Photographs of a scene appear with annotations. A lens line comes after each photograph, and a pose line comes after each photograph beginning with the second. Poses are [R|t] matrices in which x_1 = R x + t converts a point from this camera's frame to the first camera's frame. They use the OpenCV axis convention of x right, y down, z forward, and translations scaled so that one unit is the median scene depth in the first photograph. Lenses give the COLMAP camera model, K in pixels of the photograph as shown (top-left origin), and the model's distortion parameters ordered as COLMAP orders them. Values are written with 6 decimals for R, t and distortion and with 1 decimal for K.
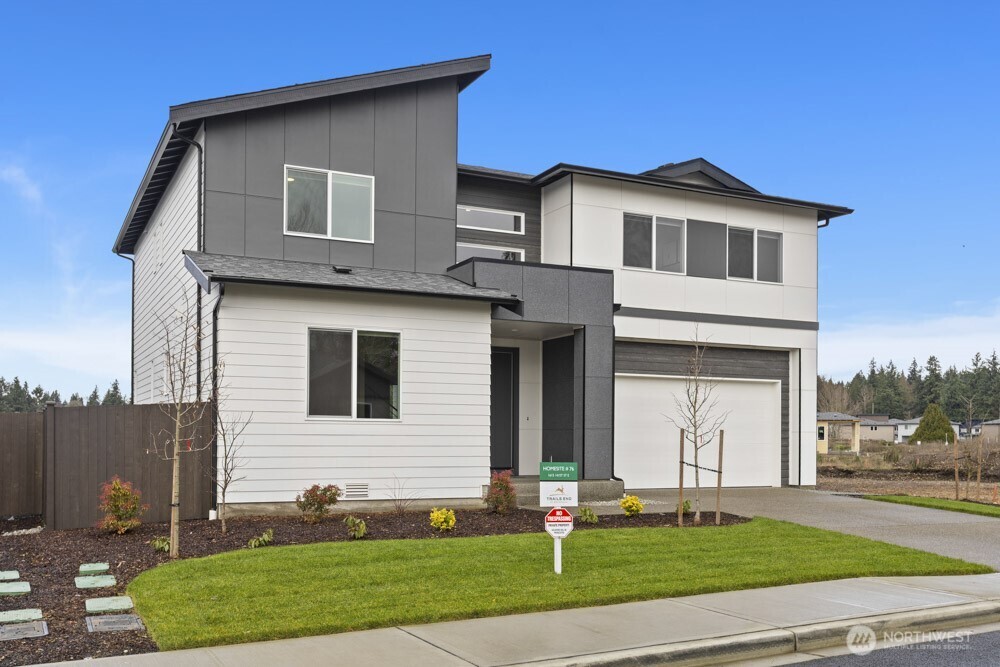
lens RADIAL K [[934.1, 0, 501.6], [0, 934.1, 343.7], [0, 0, 1]] dist [-0.010007, 0.000000]
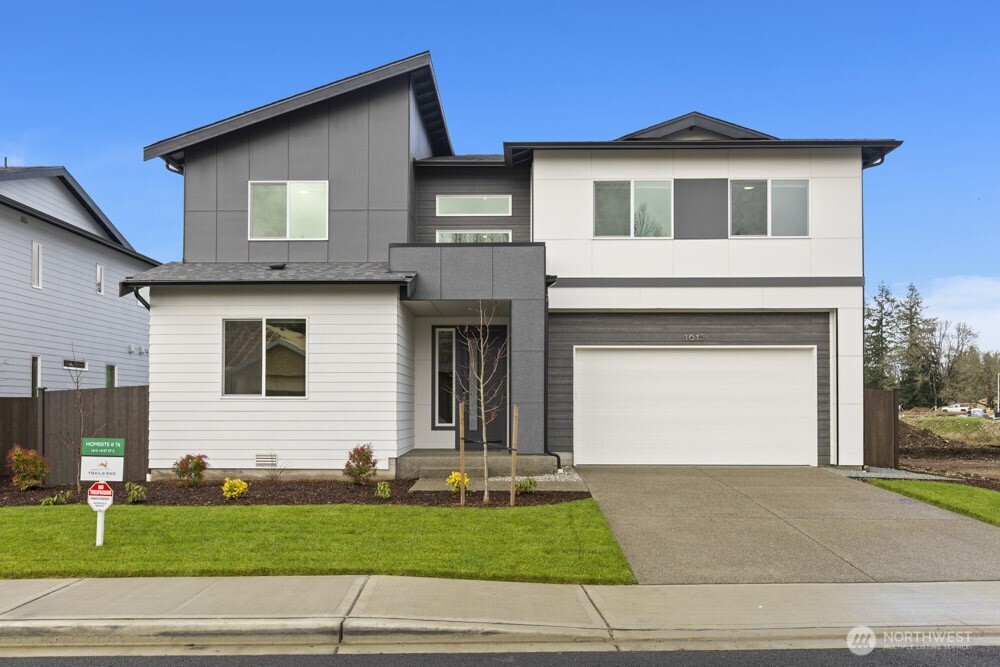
lens RADIAL K [[816.4, 0, 505.2], [0, 816.4, 328.1], [0, 0, 1]] dist [-0.005991, 0.001159]
pose [[0.887133, -0.051794, -0.458599, 0.513353], [0.051663, 0.998582, -0.012841, 0.022647], [0.458613, -0.012301, 0.888551, 0.231679]]
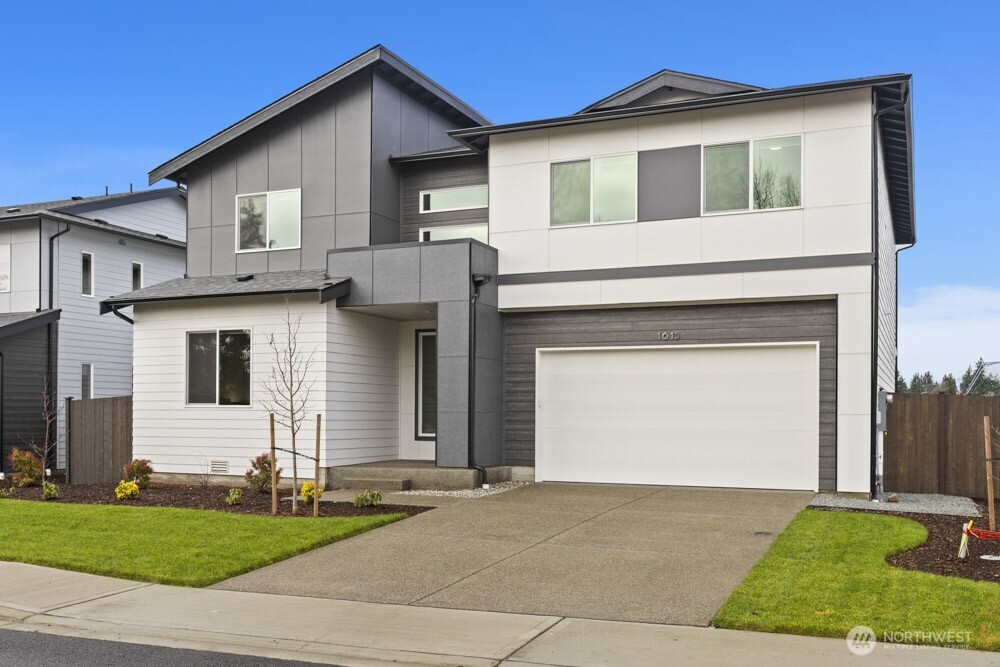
lens RADIAL K [[965.8, 0, 495.3], [0, 965.8, 328.5], [0, 0, 1]] dist [-0.011728, 0.000000]
pose [[0.639472, -0.072055, -0.765430, 0.920138], [0.076406, 0.996626, -0.029986, 0.042523], [0.765008, -0.039308, 0.642820, 0.445582]]
